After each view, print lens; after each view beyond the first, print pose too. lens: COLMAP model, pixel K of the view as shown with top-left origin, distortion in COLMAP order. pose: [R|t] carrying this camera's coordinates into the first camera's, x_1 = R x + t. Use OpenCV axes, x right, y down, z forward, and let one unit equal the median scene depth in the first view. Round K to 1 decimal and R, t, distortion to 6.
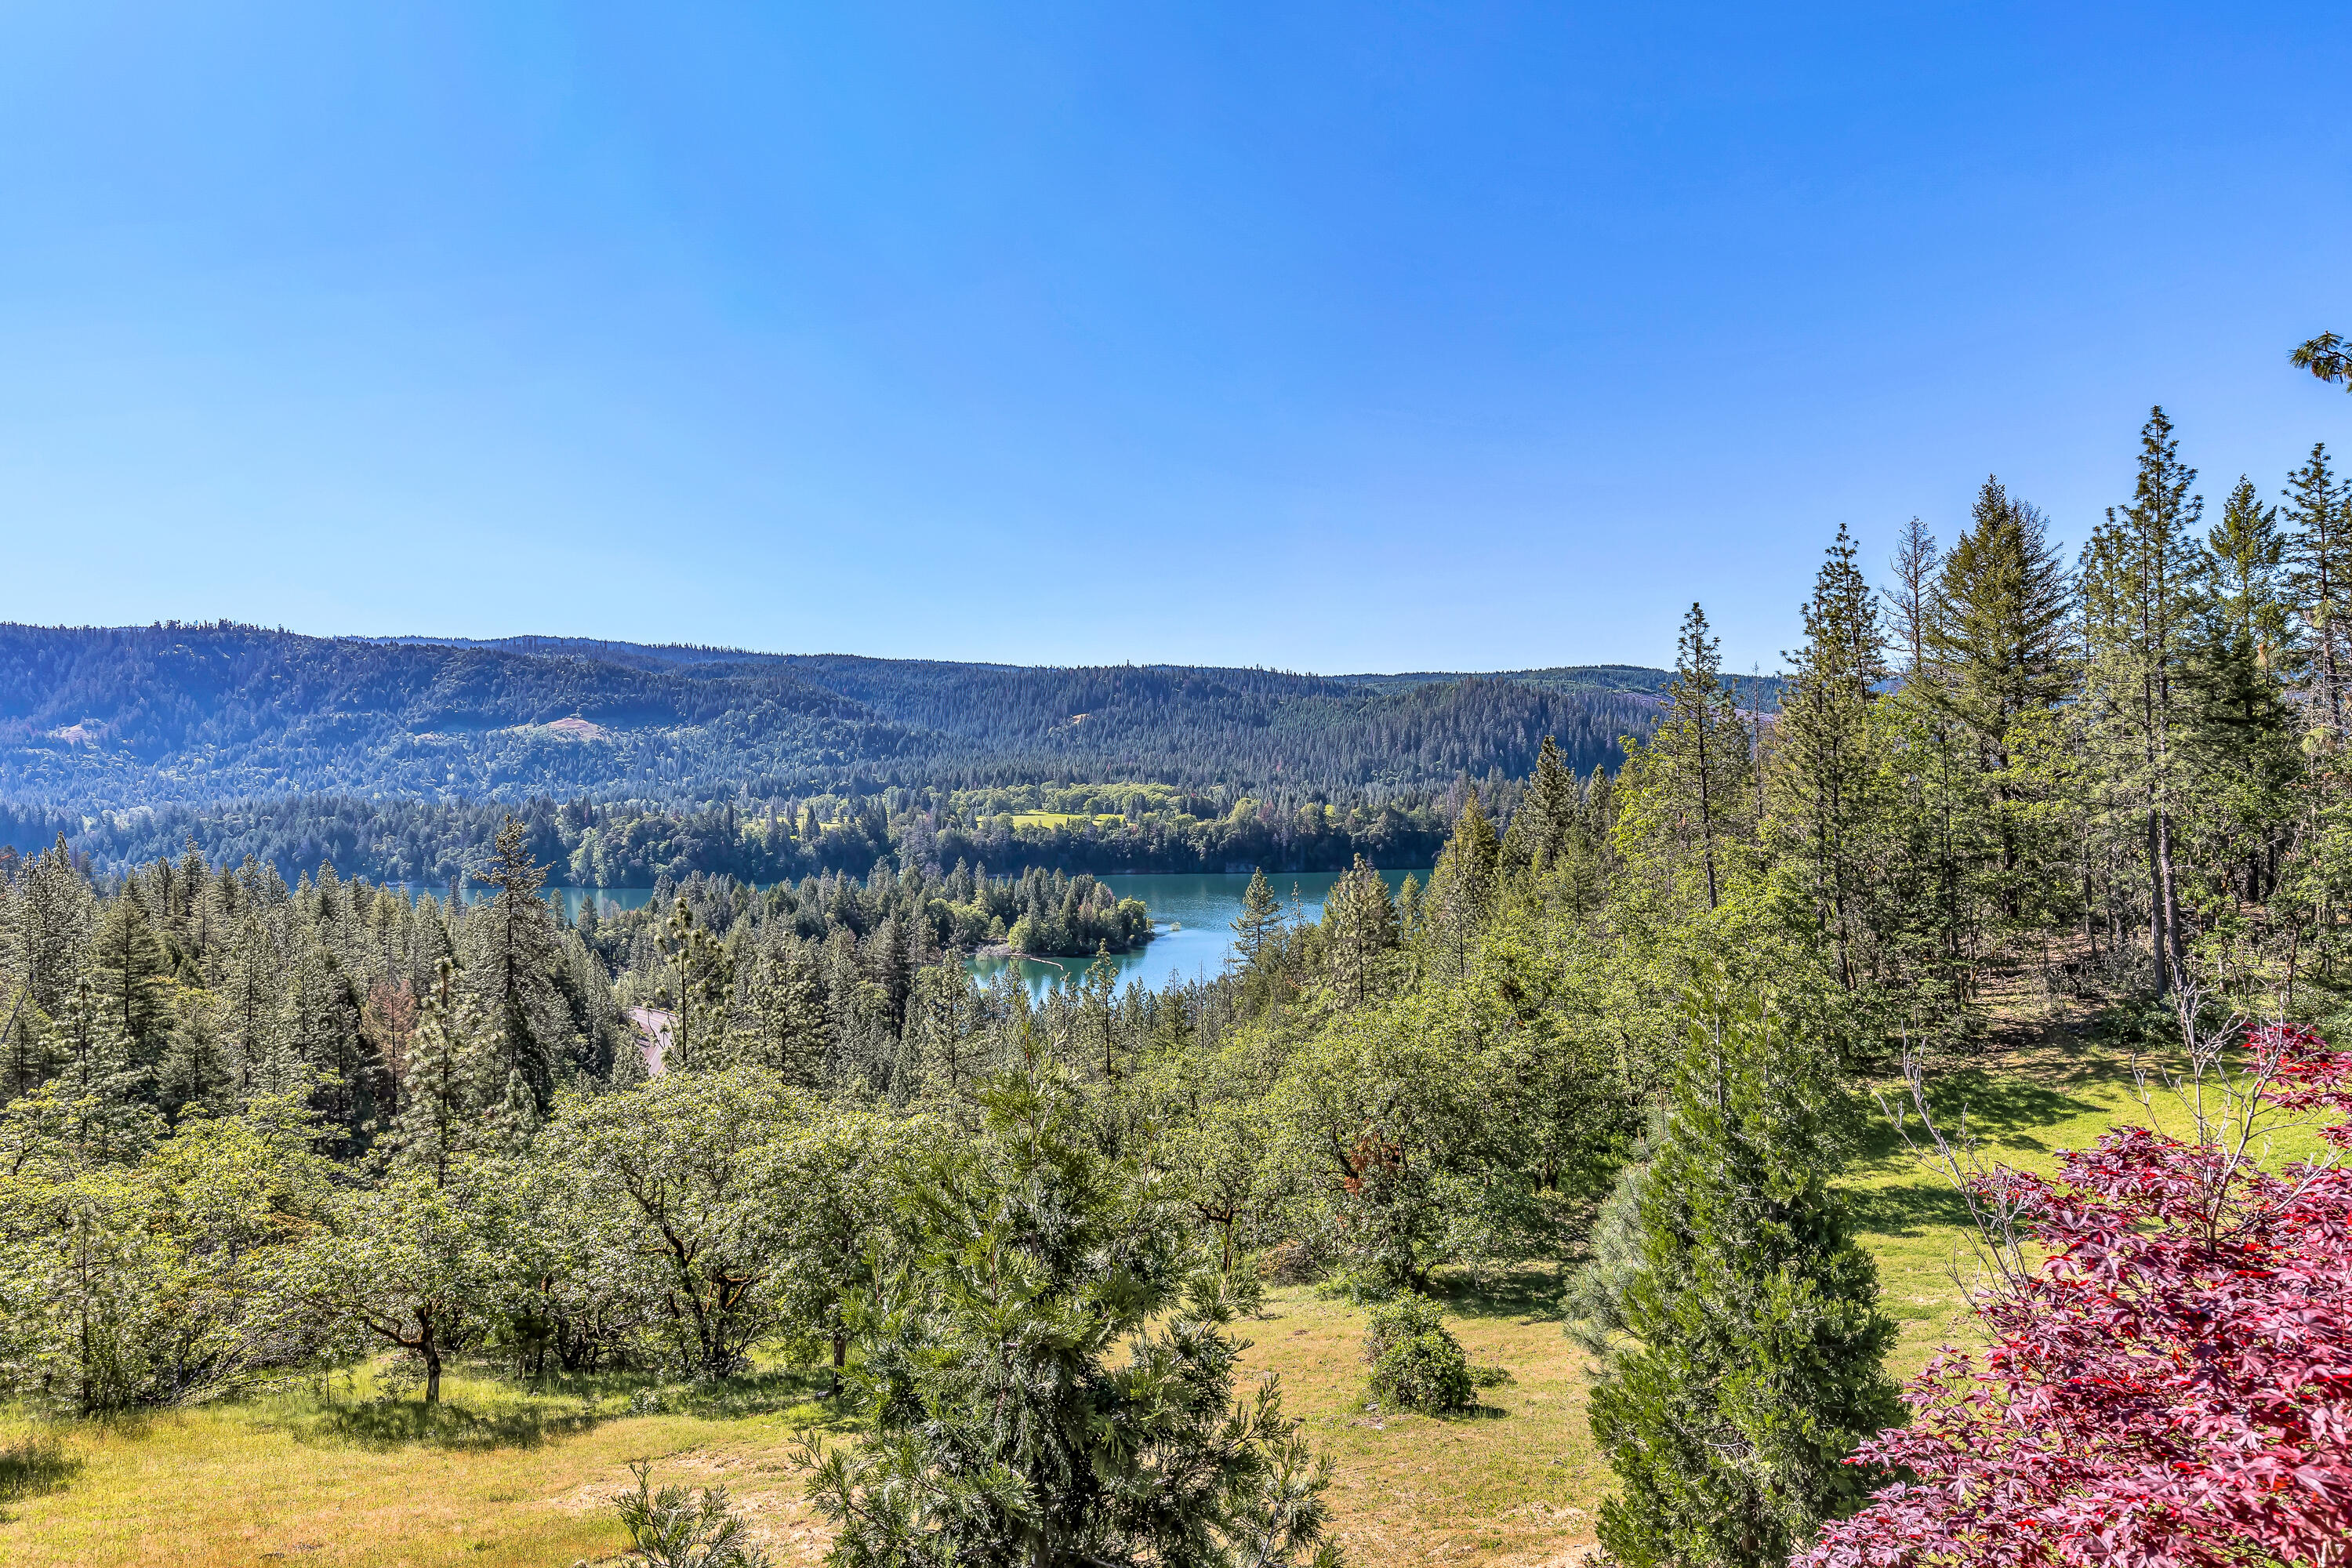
lens RADIAL K [[1351.2, 0, 1171.4], [0, 1351.2, 783.3], [0, 0, 1]] dist [0.005525, 0.000011]
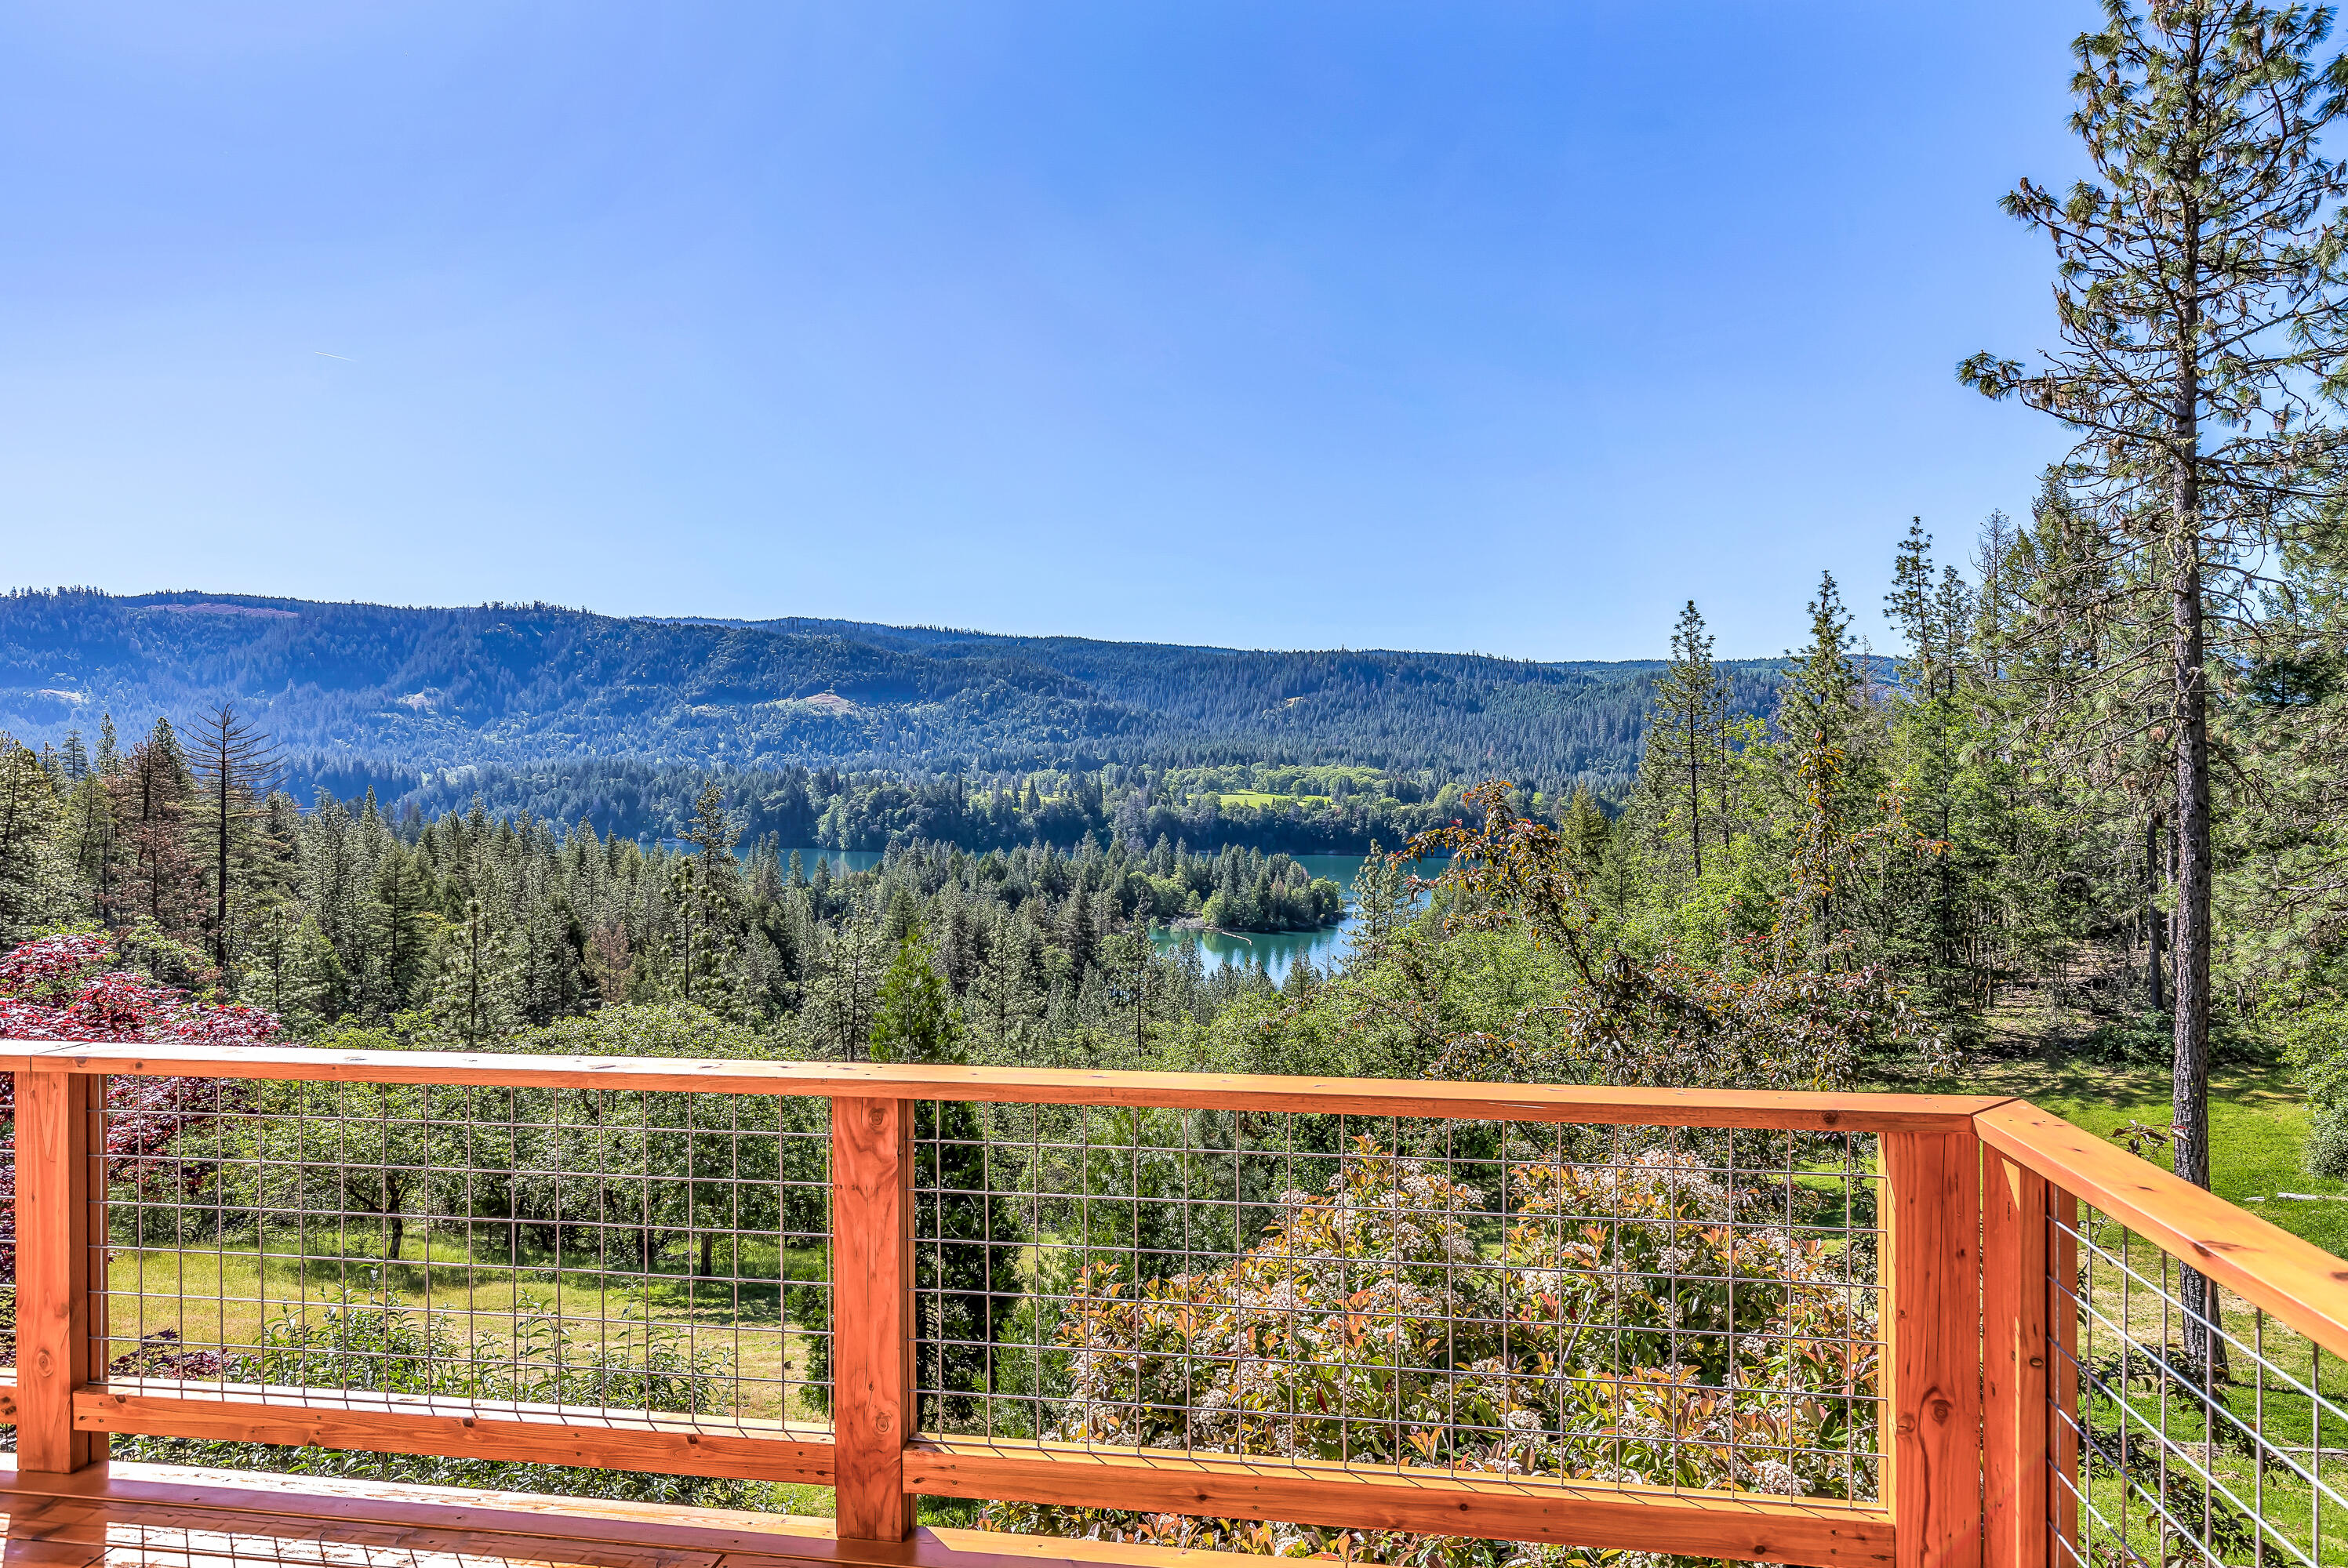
lens RADIAL K [[1318.6, 0, 1174.0], [0, 1318.6, 784.0], [0, 0, 1]] dist [0.006665, 0.000139]
pose [[0.986441, 0.026327, -0.161992, 0.167988], [-0.023900, 0.999571, 0.016912, -0.004715], [0.162368, -0.012811, 0.986647, -0.029638]]
